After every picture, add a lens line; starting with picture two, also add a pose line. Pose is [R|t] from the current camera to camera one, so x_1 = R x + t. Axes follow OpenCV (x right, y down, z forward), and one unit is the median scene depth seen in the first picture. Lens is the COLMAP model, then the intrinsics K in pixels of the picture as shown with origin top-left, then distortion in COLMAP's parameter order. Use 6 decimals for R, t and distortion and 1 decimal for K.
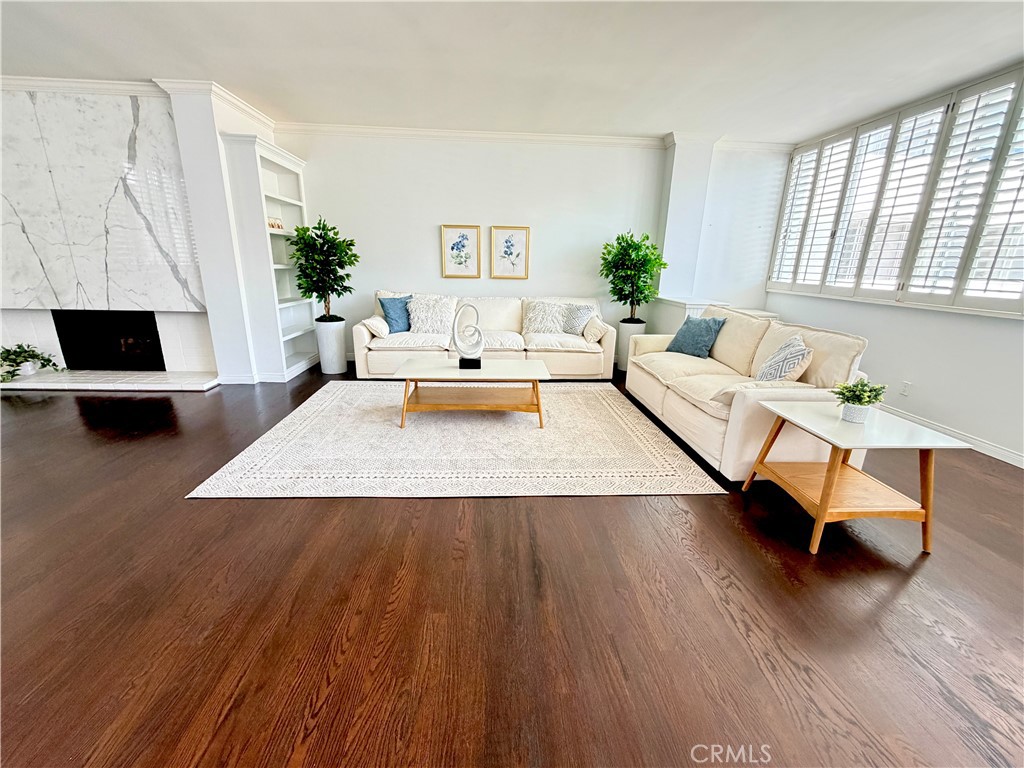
lens RADIAL K [[419.5, 0, 512.0], [0, 419.5, 384.0], [0, 0, 1]] dist [-0.001114, 0.000179]
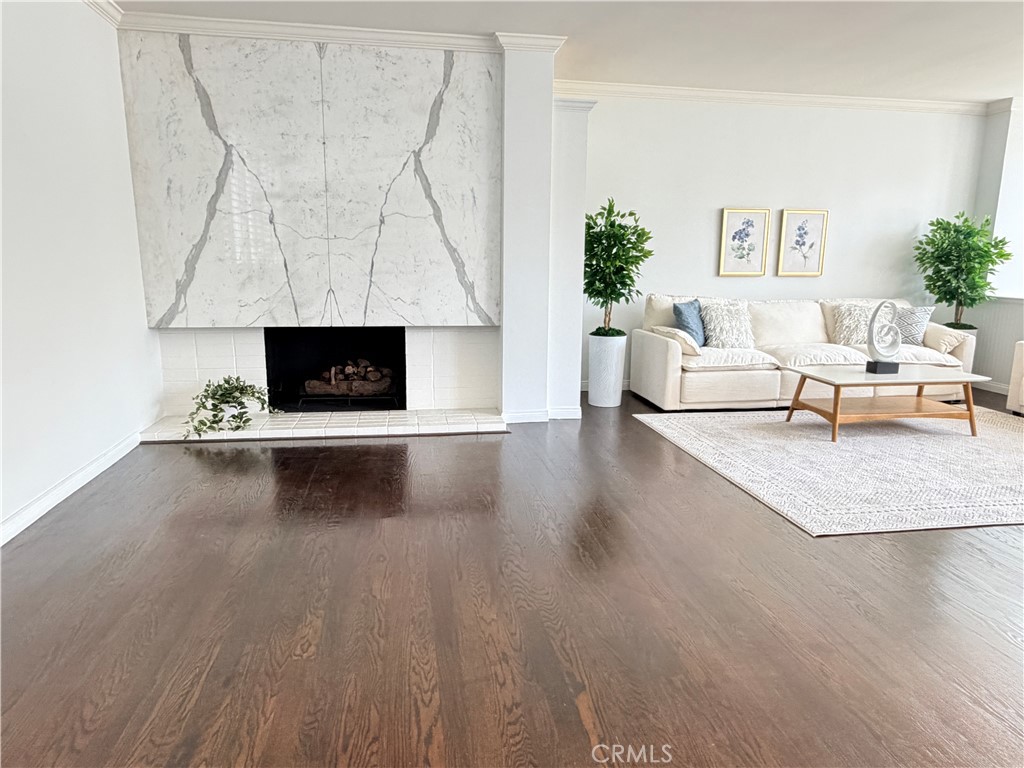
lens RADIAL K [[653.9, 0, 512.0], [0, 653.9, 384.0], [0, 0, 1]] dist [0.001540, -0.001278]
pose [[0.993901, -0.033124, 0.105184, -0.823808], [0.042153, 0.995505, -0.084813, 0.030141], [-0.101902, 0.088729, 0.990830, -0.137764]]
